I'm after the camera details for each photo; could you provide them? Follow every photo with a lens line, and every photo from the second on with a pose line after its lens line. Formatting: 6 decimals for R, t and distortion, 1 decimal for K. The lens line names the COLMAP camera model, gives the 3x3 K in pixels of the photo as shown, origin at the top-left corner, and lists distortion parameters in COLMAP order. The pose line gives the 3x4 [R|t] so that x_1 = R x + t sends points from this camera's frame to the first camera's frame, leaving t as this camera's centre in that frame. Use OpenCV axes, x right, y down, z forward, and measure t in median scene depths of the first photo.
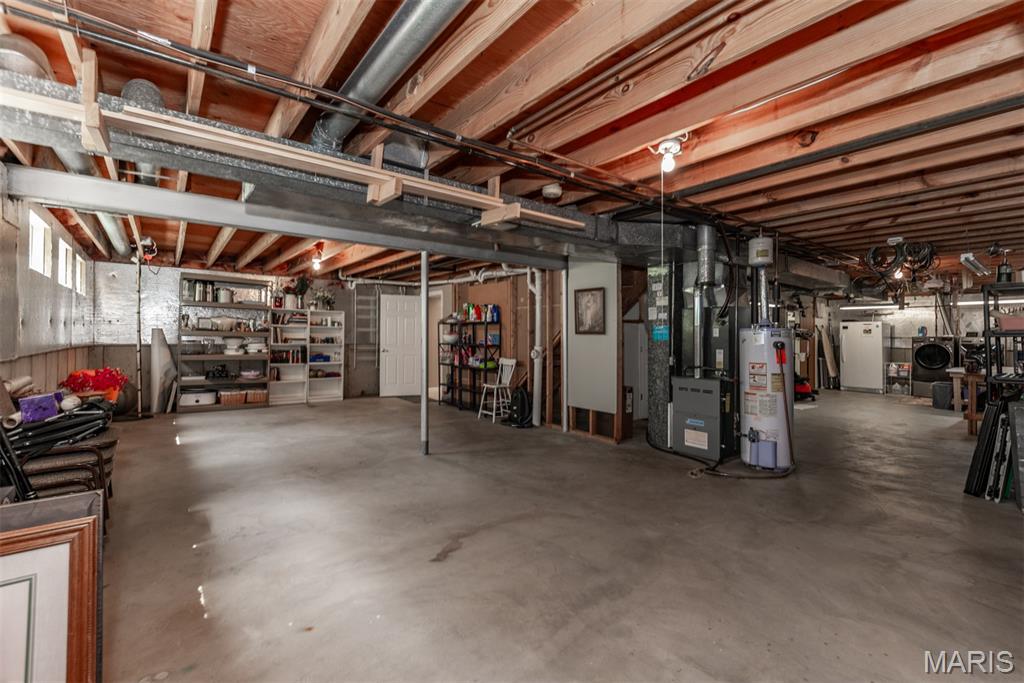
lens RADIAL K [[447.1, 0, 512.0], [0, 447.1, 341.5], [0, 0, 1]] dist [-0.000001, 0.000003]
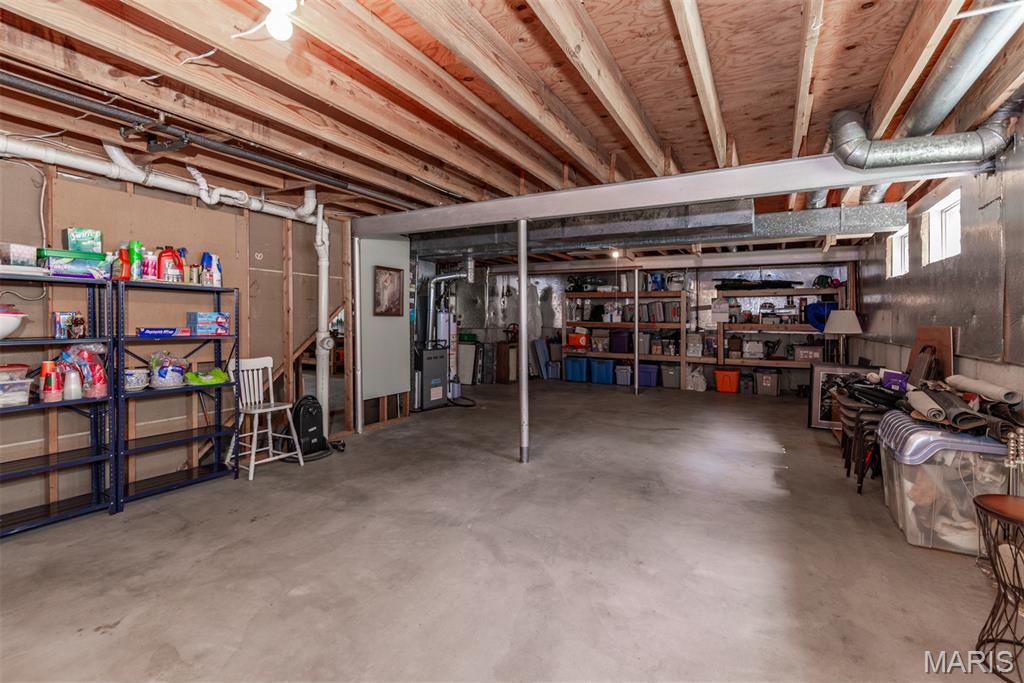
lens RADIAL K [[461.3, 0, 510.1], [0, 461.3, 315.3], [0, 0, 1]] dist [-0.000025, -0.000026]
pose [[-0.399256, -0.006105, 0.916819, -0.874700], [-0.004259, 0.999979, 0.004804, -0.024731], [-0.916830, -0.001986, -0.399274, 1.227748]]
